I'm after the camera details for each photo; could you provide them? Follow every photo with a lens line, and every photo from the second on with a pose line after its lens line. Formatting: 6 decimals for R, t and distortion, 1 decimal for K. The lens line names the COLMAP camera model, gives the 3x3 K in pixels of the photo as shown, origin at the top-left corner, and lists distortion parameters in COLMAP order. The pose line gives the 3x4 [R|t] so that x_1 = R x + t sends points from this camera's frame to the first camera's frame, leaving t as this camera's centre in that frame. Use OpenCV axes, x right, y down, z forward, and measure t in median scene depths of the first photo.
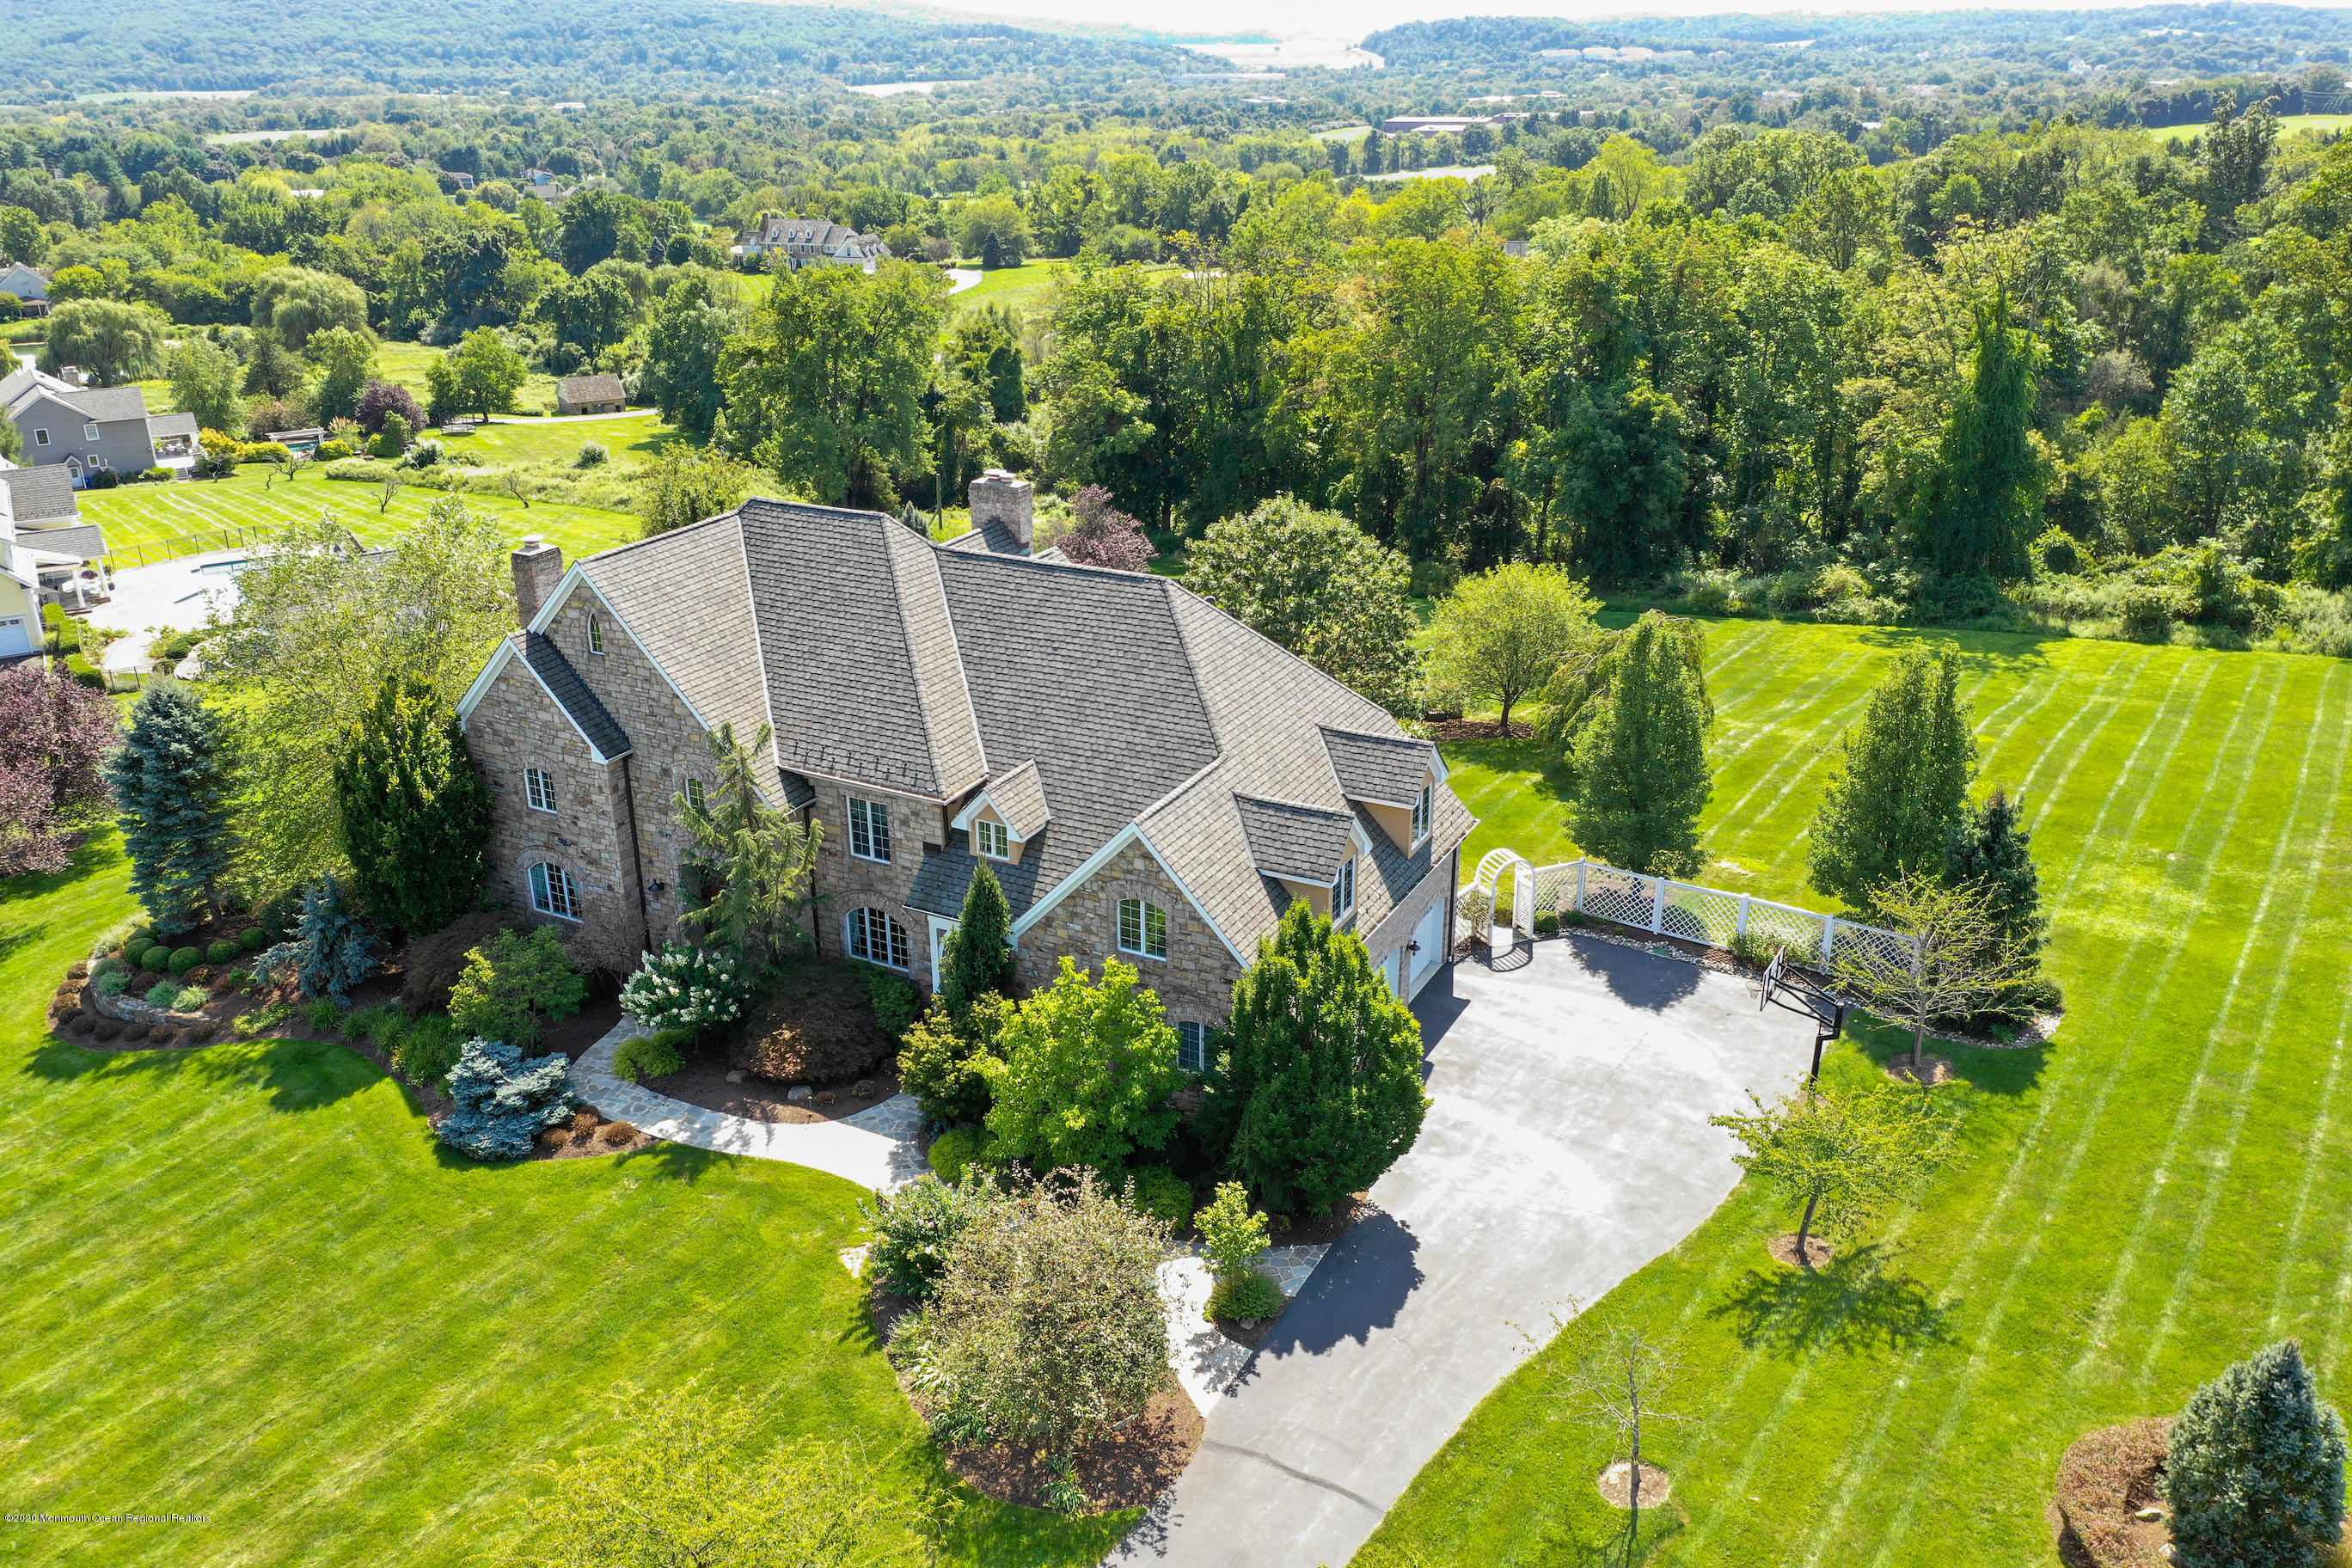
lens RADIAL K [[1860.1, 0, 1176.0], [0, 1860.1, 784.0], [0, 0, 1]] dist [0.000440, 0.007047]
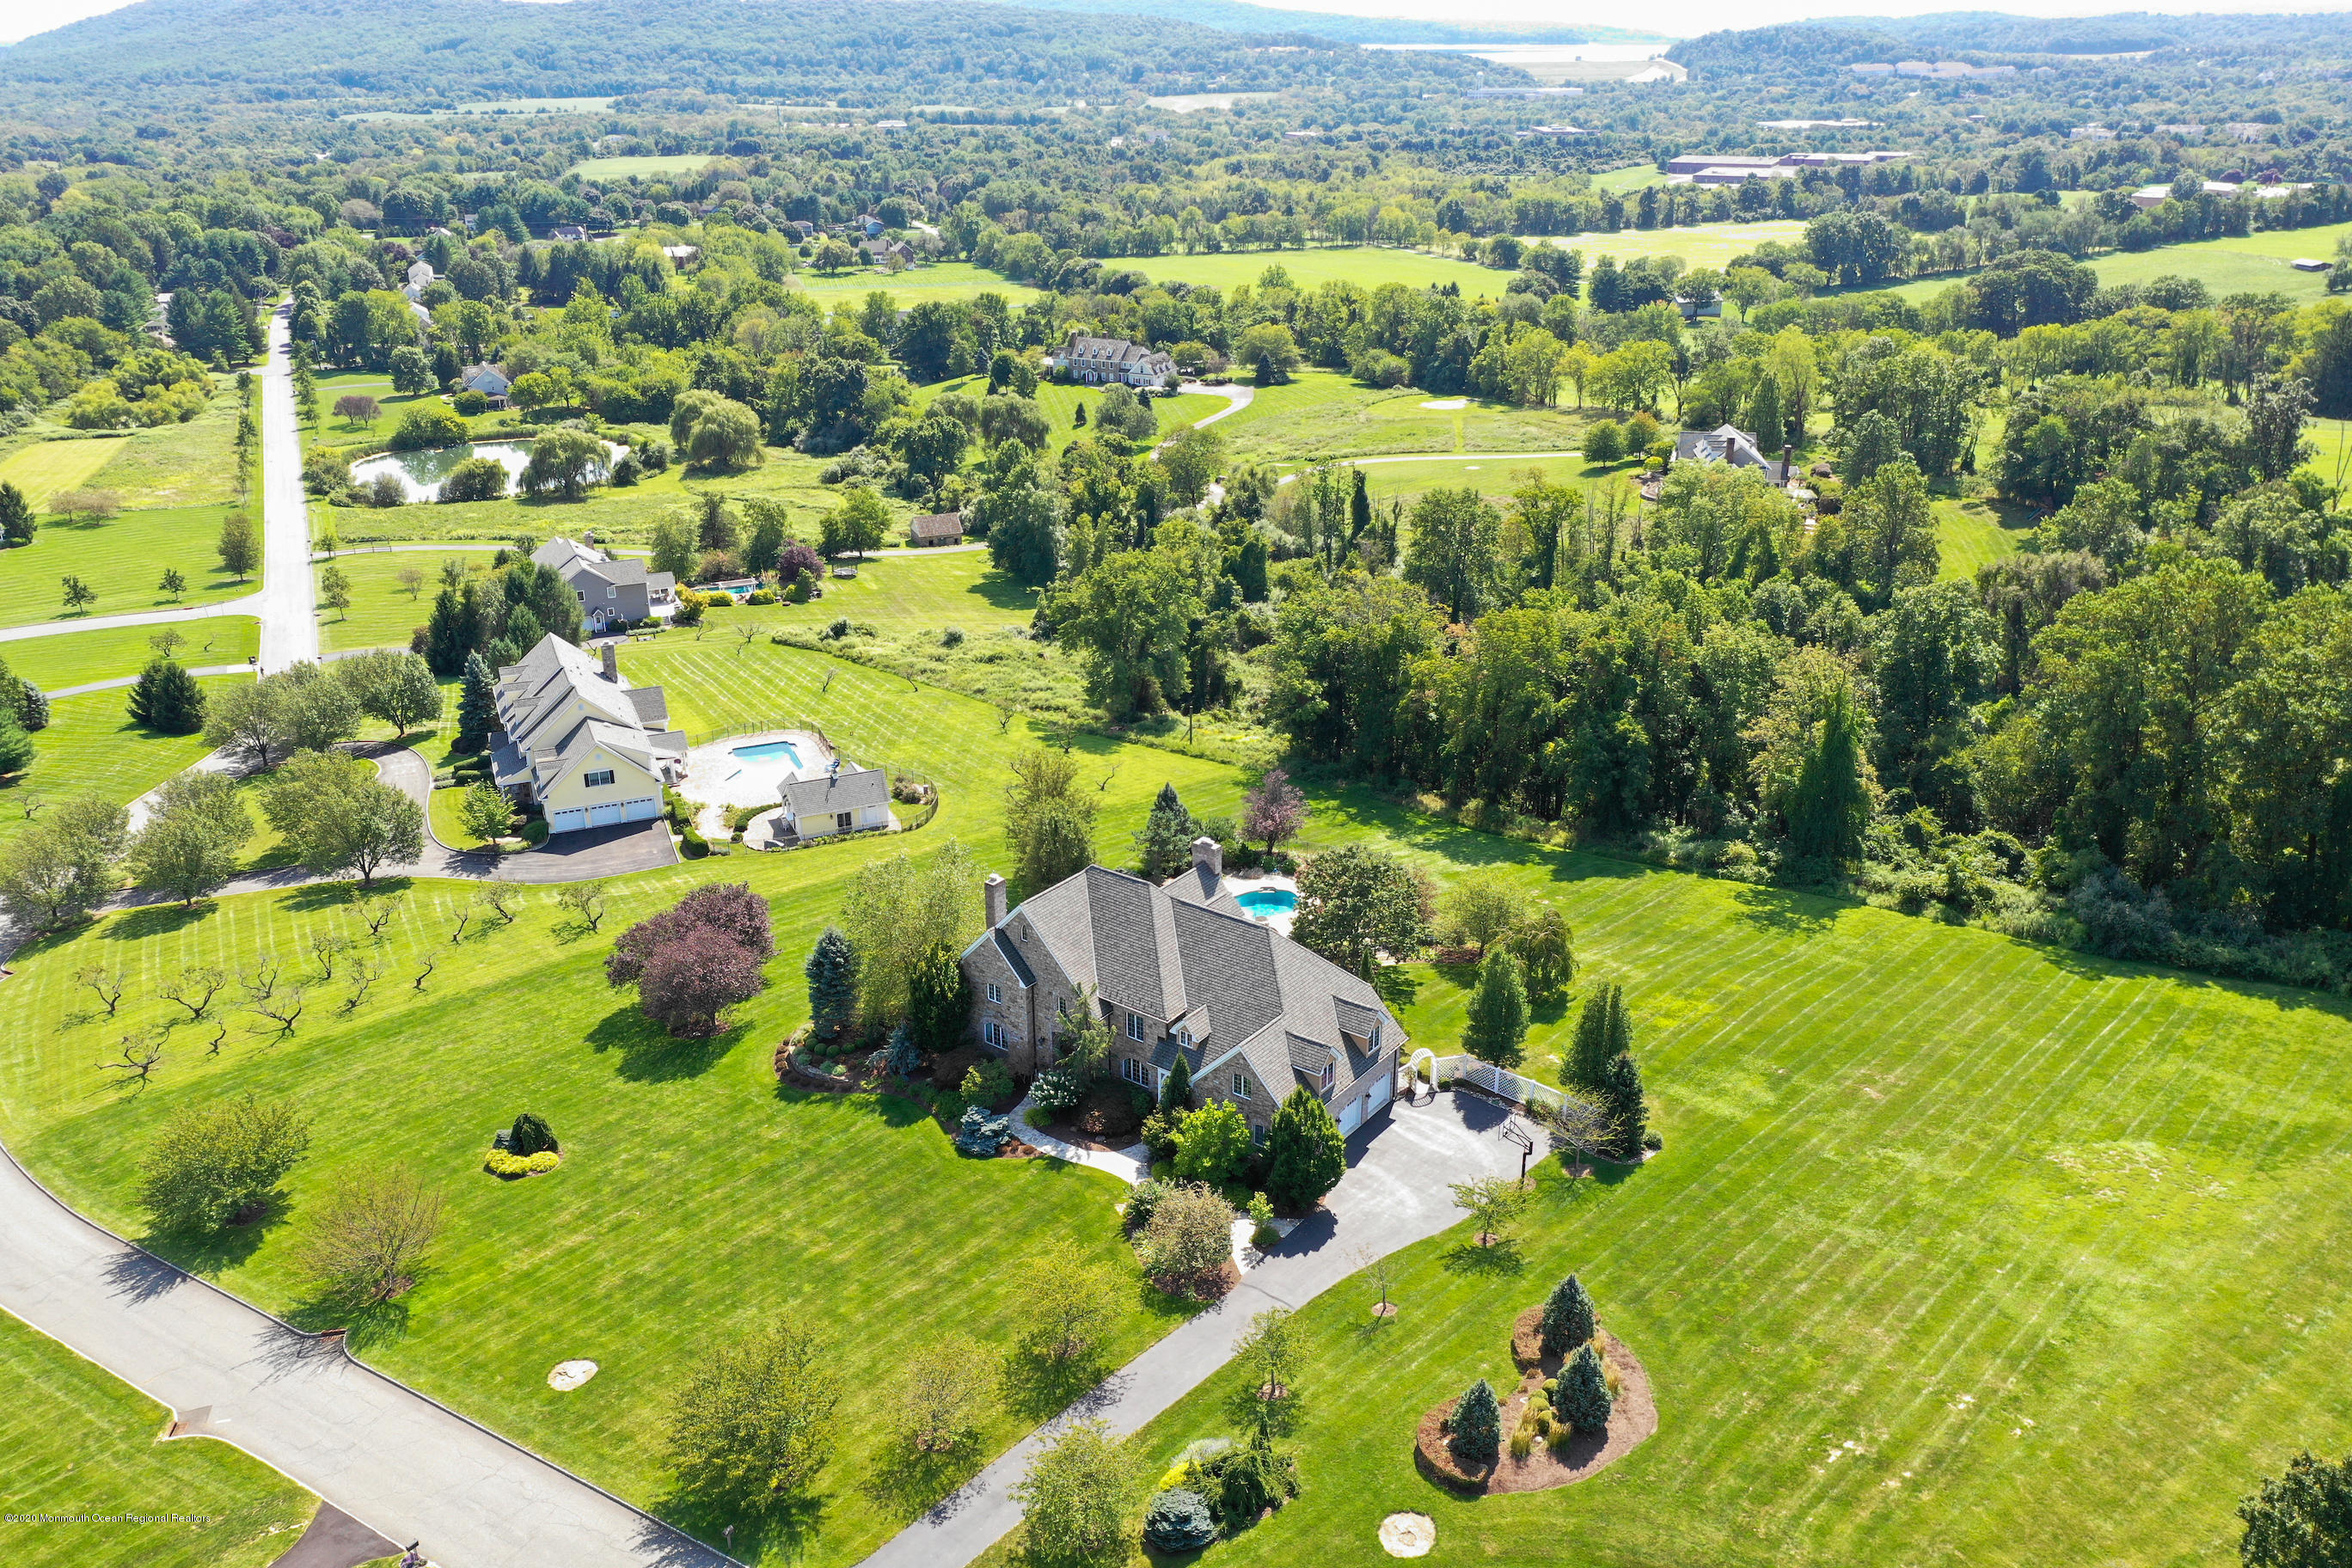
lens RADIAL K [[1860.1, 0, 1176.0], [0, 1860.1, 784.0], [0, 0, 1]] dist [0.000440, 0.007047]
pose [[0.988561, 0.061332, -0.137786, 0.095873], [-0.060558, 0.998116, 0.009809, -0.155545], [0.138128, -0.001353, 0.990414, -0.663323]]
